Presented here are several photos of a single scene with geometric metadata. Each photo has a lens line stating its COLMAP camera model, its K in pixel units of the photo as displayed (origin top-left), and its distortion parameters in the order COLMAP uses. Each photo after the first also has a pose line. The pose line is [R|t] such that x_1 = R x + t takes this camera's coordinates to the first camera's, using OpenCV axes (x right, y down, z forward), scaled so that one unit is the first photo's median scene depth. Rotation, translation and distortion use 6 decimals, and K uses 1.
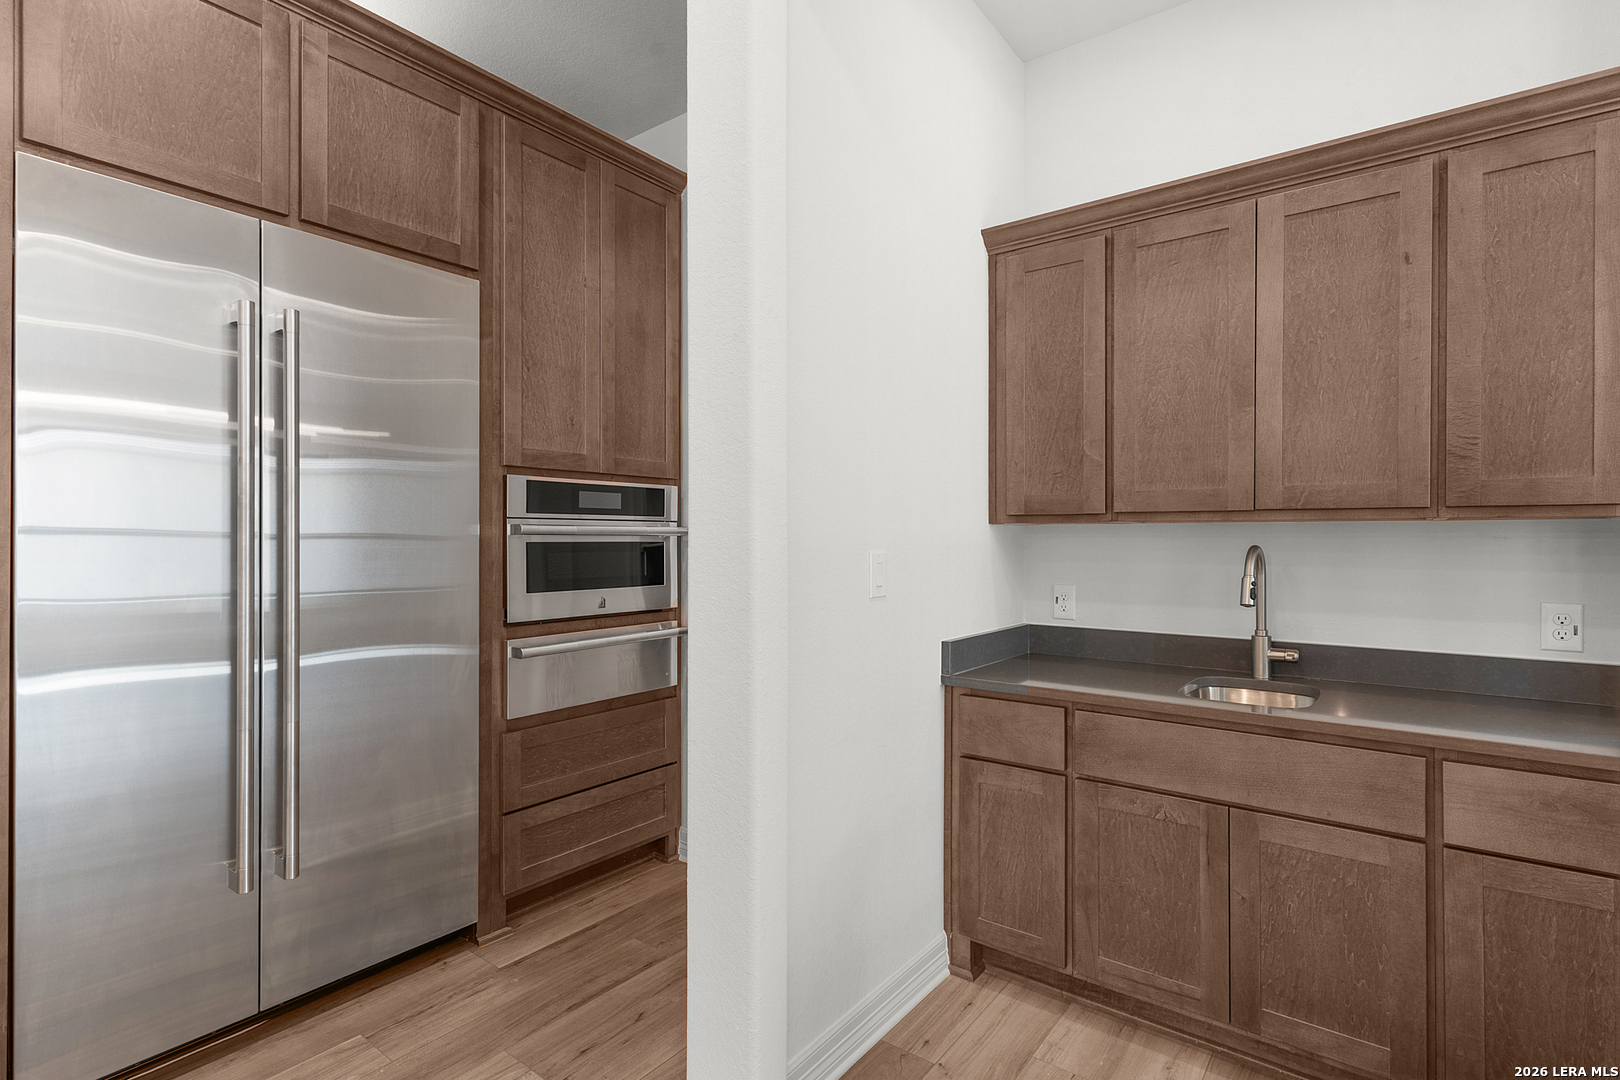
lens RADIAL K [[785.4, 0, 814.4], [0, 785.4, 535.8], [0, 0, 1]] dist [0.003718, -0.000360]
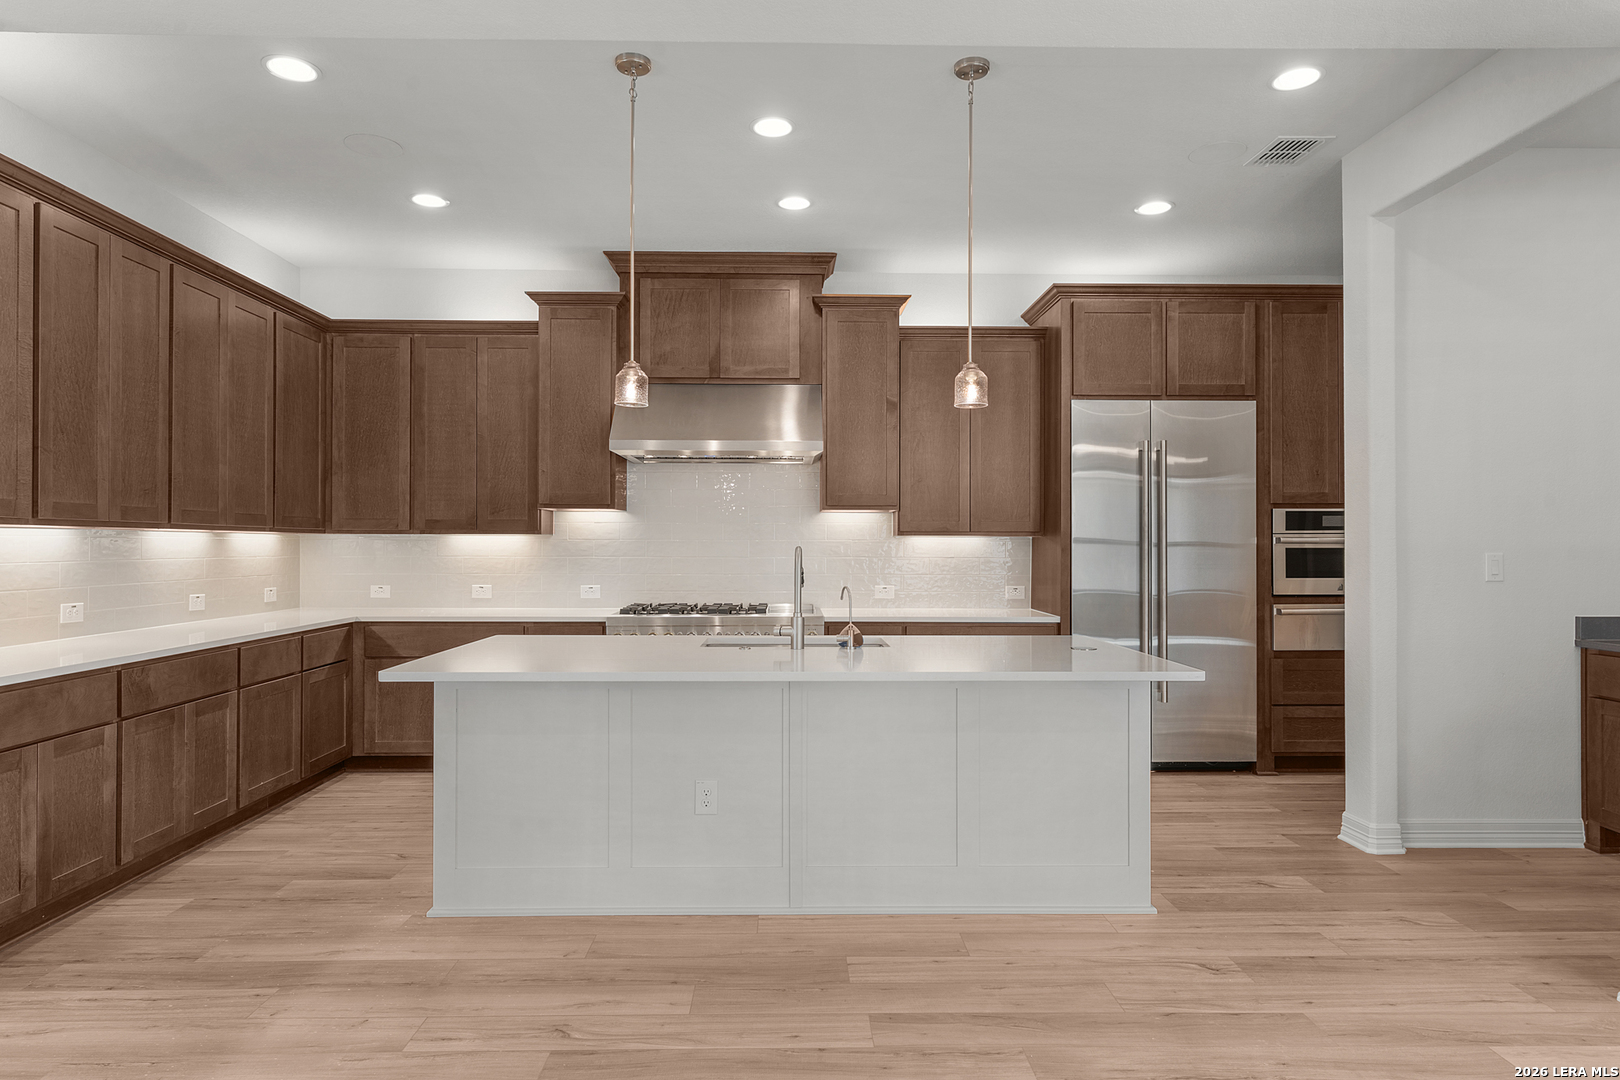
lens RADIAL K [[935.2, 0, 795.1], [0, 935.2, 539.4], [0, 0, 1]] dist [0.011949, -0.001014]
pose [[0.612692, -0.004344, -0.790310, 0.597756], [0.002477, 0.999991, -0.003576, -0.005612], [0.790318, 0.000234, 0.612697, -1.099730]]
